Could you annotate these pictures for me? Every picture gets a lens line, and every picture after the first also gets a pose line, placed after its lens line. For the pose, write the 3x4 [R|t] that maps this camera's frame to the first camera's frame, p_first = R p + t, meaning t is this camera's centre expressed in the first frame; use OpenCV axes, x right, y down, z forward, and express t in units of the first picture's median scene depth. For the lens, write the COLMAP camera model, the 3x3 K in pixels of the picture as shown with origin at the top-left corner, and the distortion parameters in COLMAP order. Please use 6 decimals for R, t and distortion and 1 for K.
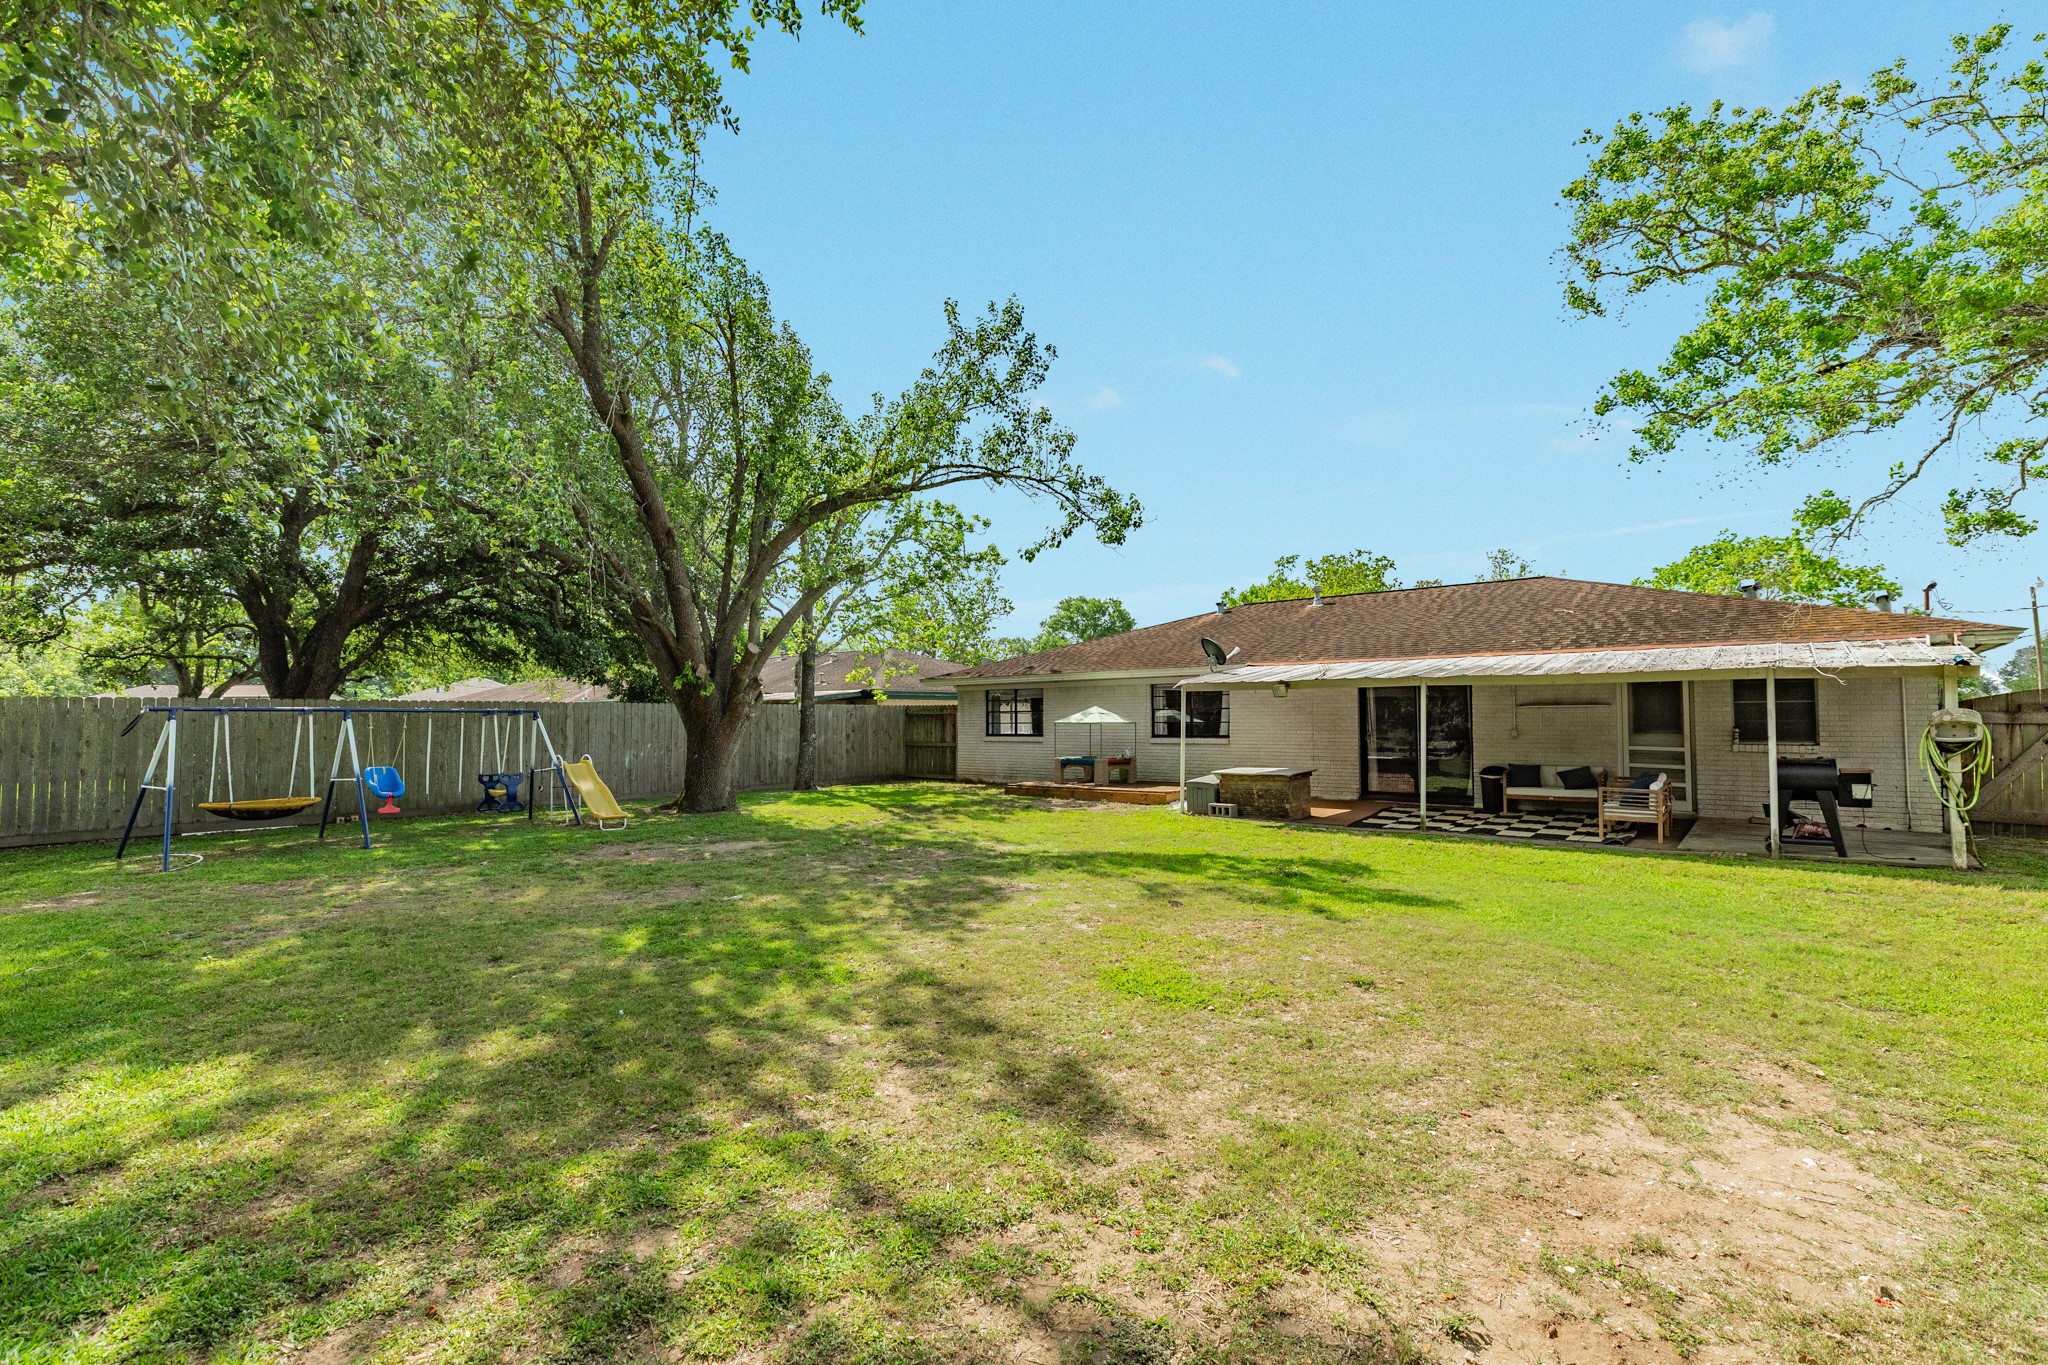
lens RADIAL K [[911.3, 0, 1021.4], [0, 911.3, 687.3], [0, 0, 1]] dist [0.004323, -0.000017]
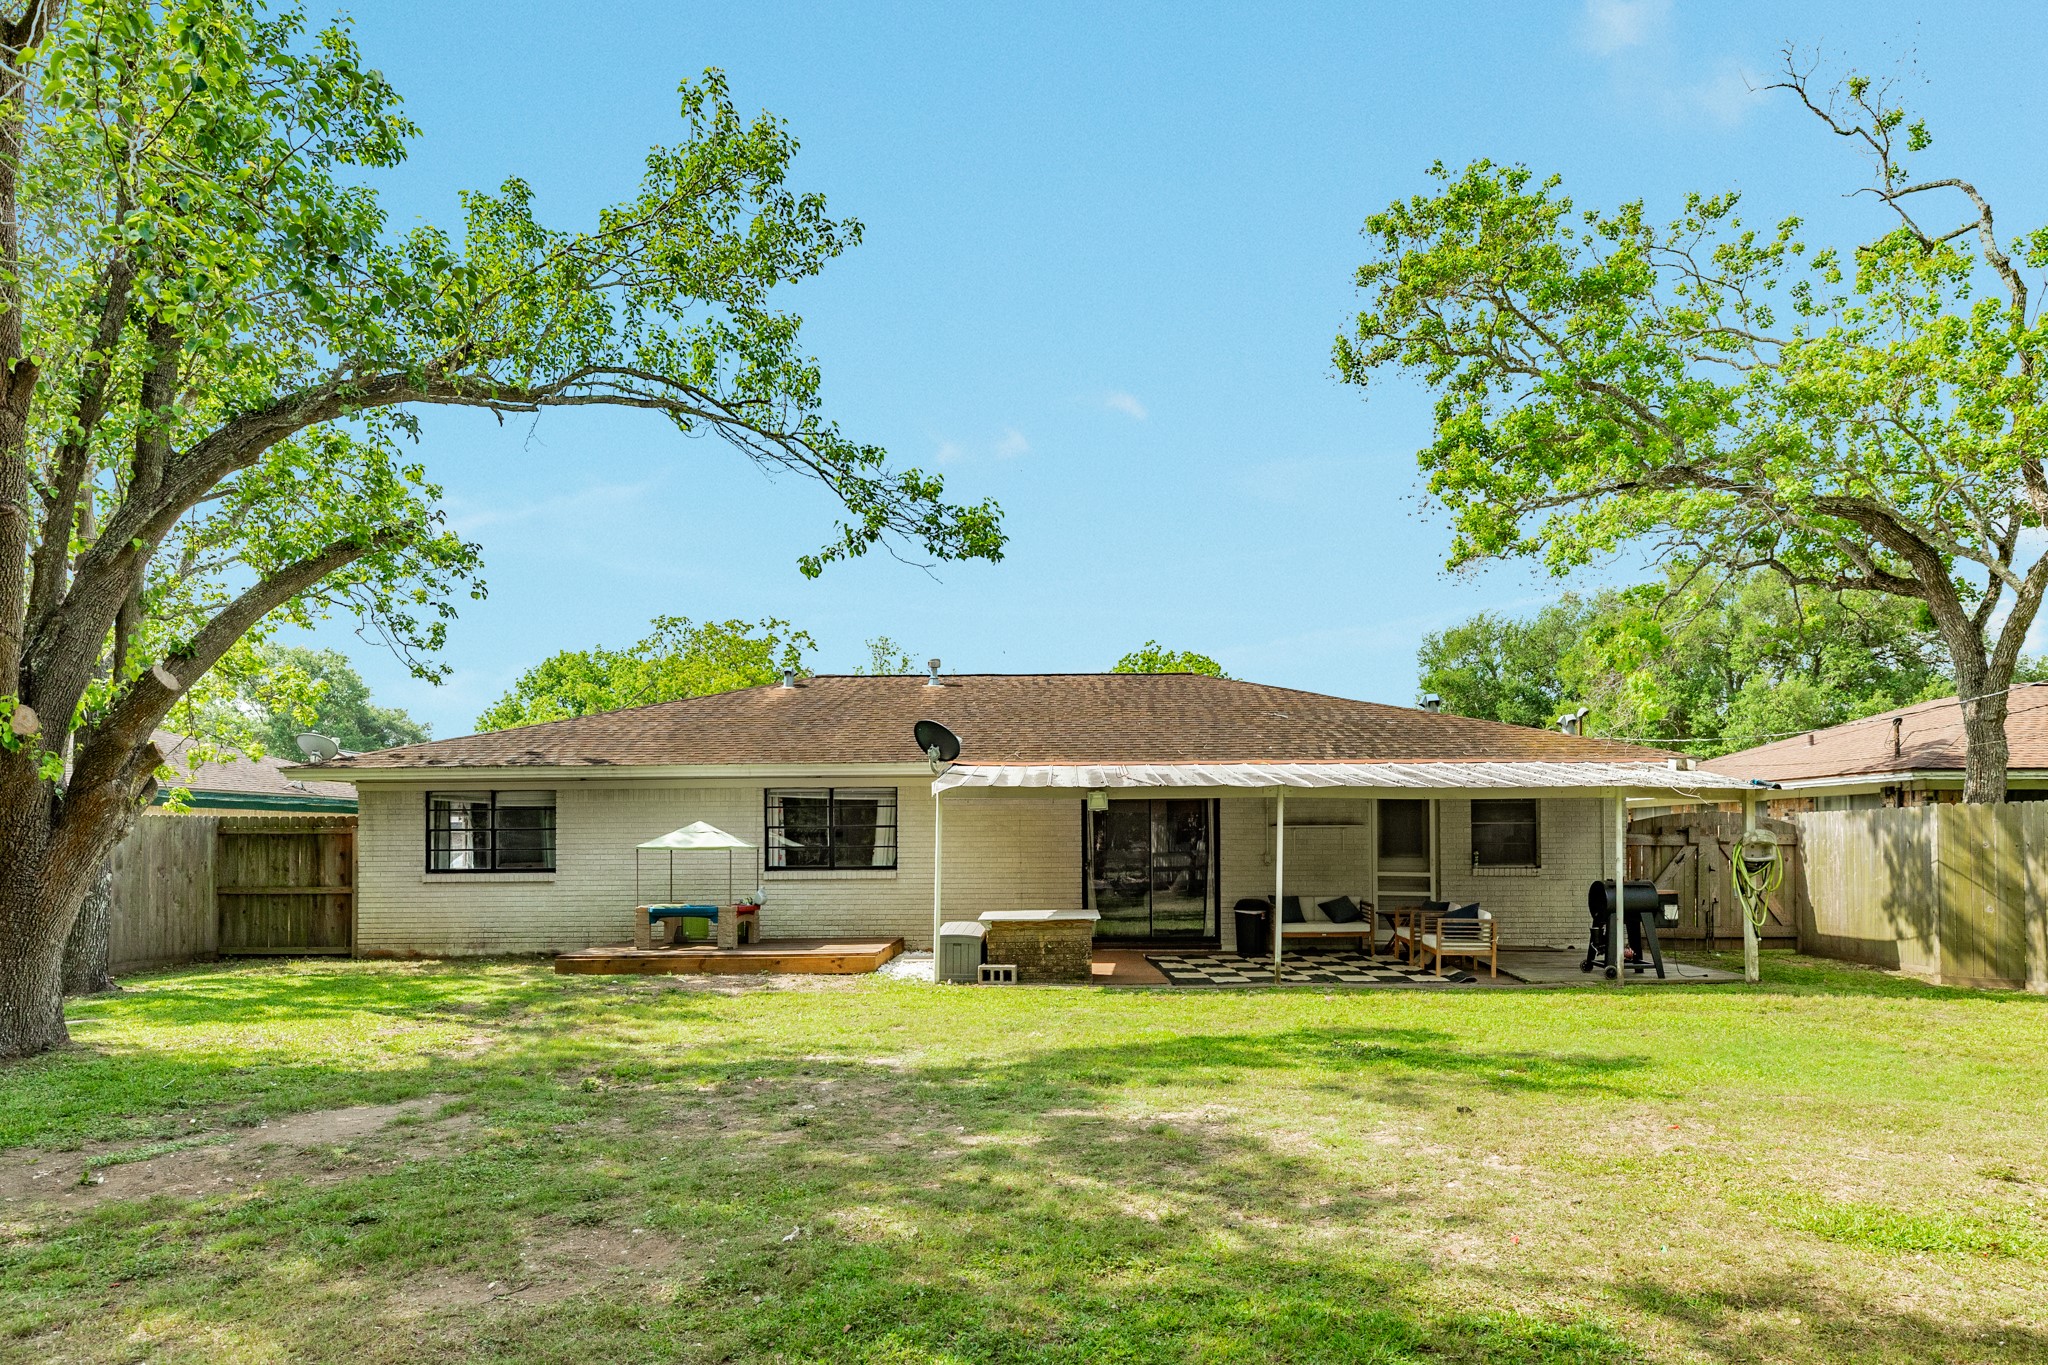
lens RADIAL K [[1249.1, 0, 1027.5], [0, 1249.1, 797.6], [0, 0, 1]] dist [0.016421, 0.000052]
pose [[0.785791, 0.022288, 0.618090, -0.343226], [-0.019556, 0.999746, -0.011189, 0.012652], [-0.618183, -0.003295, 0.786028, 0.251985]]
